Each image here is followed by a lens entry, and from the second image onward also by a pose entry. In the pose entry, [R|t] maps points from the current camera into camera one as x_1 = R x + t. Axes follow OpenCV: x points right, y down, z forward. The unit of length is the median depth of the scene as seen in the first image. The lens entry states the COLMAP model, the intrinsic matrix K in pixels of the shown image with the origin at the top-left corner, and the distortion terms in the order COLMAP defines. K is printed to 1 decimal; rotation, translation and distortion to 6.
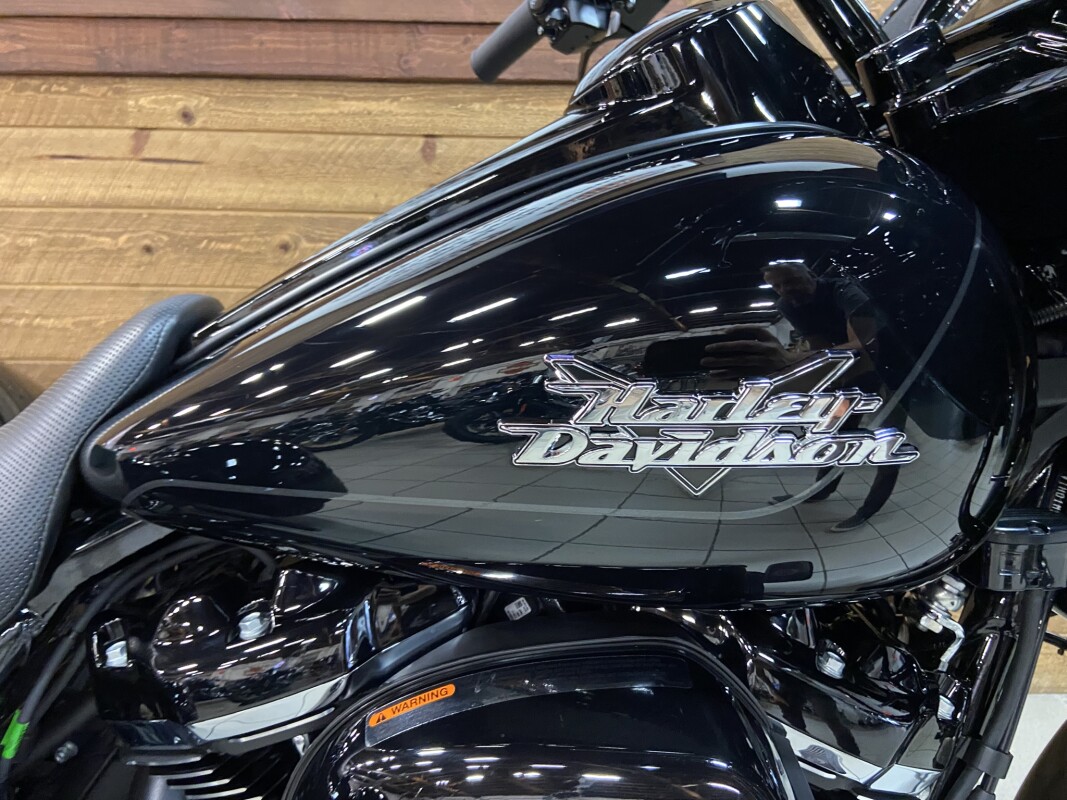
lens RADIAL K [[783.9, 0, 533.5], [0, 783.9, 400.0], [0, 0, 1]] dist [0.088953, -0.124442]
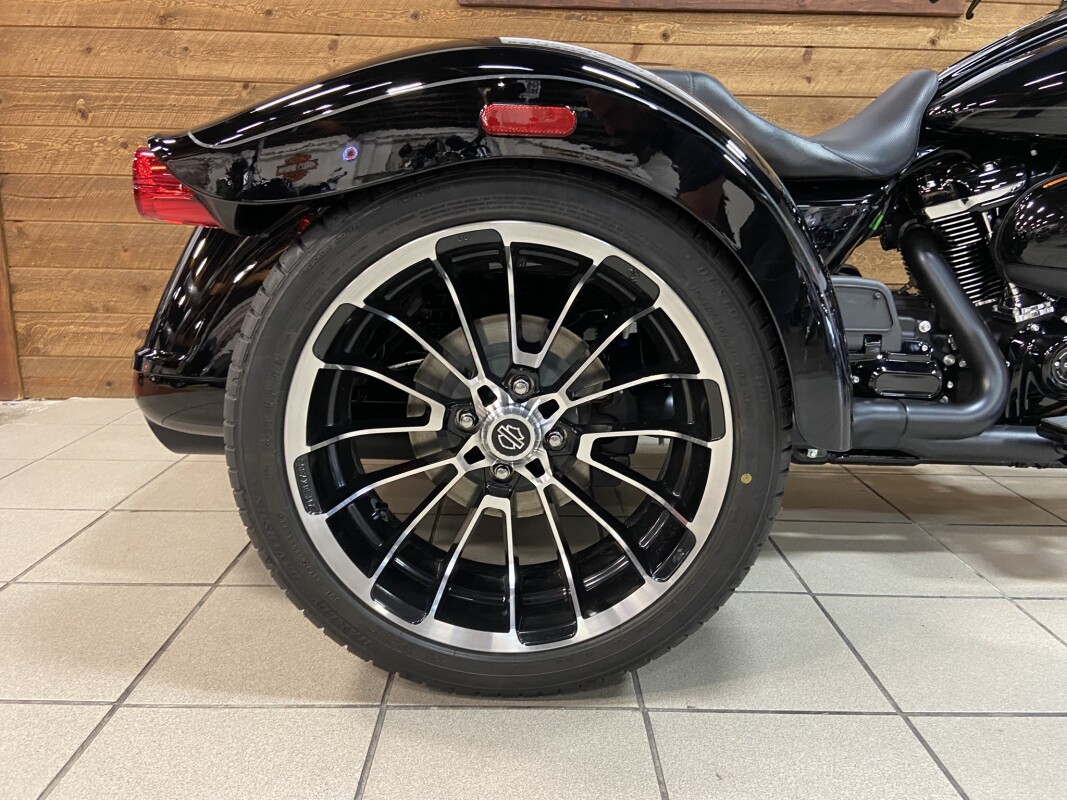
lens RADIAL K [[783.9, 0, 533.5], [0, 783.9, 400.0], [0, 0, 1]] dist [0.088953, -0.124442]
pose [[0.999736, 0.010905, -0.020232, -0.669696], [-0.010365, 0.999592, 0.026629, 0.366462], [0.020514, -0.026412, 0.999441, -0.694108]]
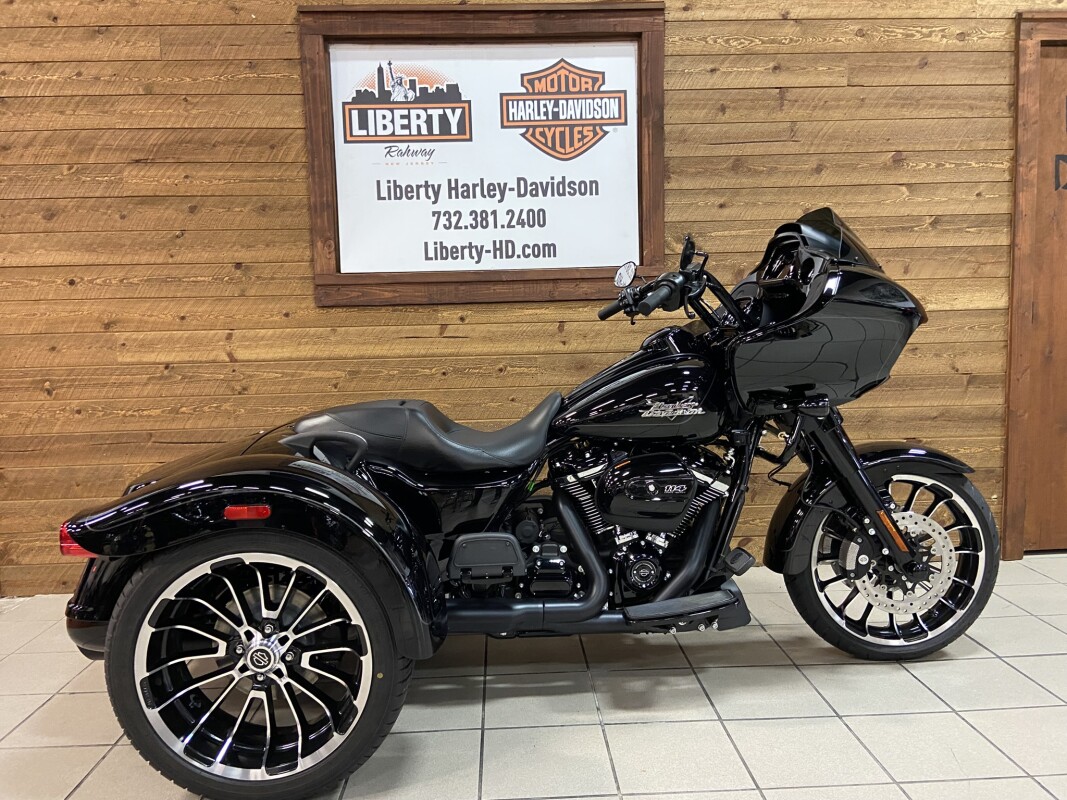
lens RADIAL K [[783.9, 0, 533.5], [0, 783.9, 400.0], [0, 0, 1]] dist [0.088953, -0.124442]
pose [[0.999151, -0.041197, 0.000542, -0.229557], [0.041037, 0.993922, -0.102150, 0.142701], [0.003669, 0.102085, 0.994769, -1.356817]]
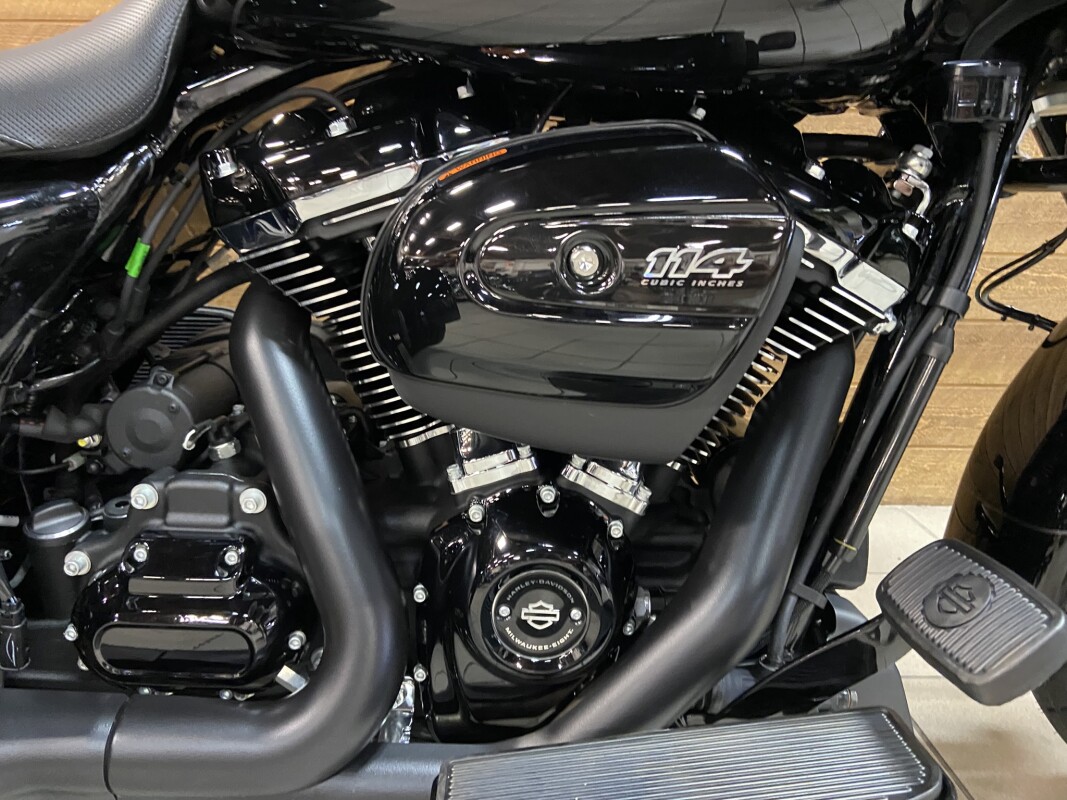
lens RADIAL K [[783.9, 0, 533.5], [0, 783.9, 400.0], [0, 0, 1]] dist [0.088953, -0.124442]
pose [[0.999610, 0.006298, -0.027205, -0.004434], [-0.005100, 0.999024, 0.043884, 0.213777], [0.027455, -0.043728, 0.998666, -0.078629]]
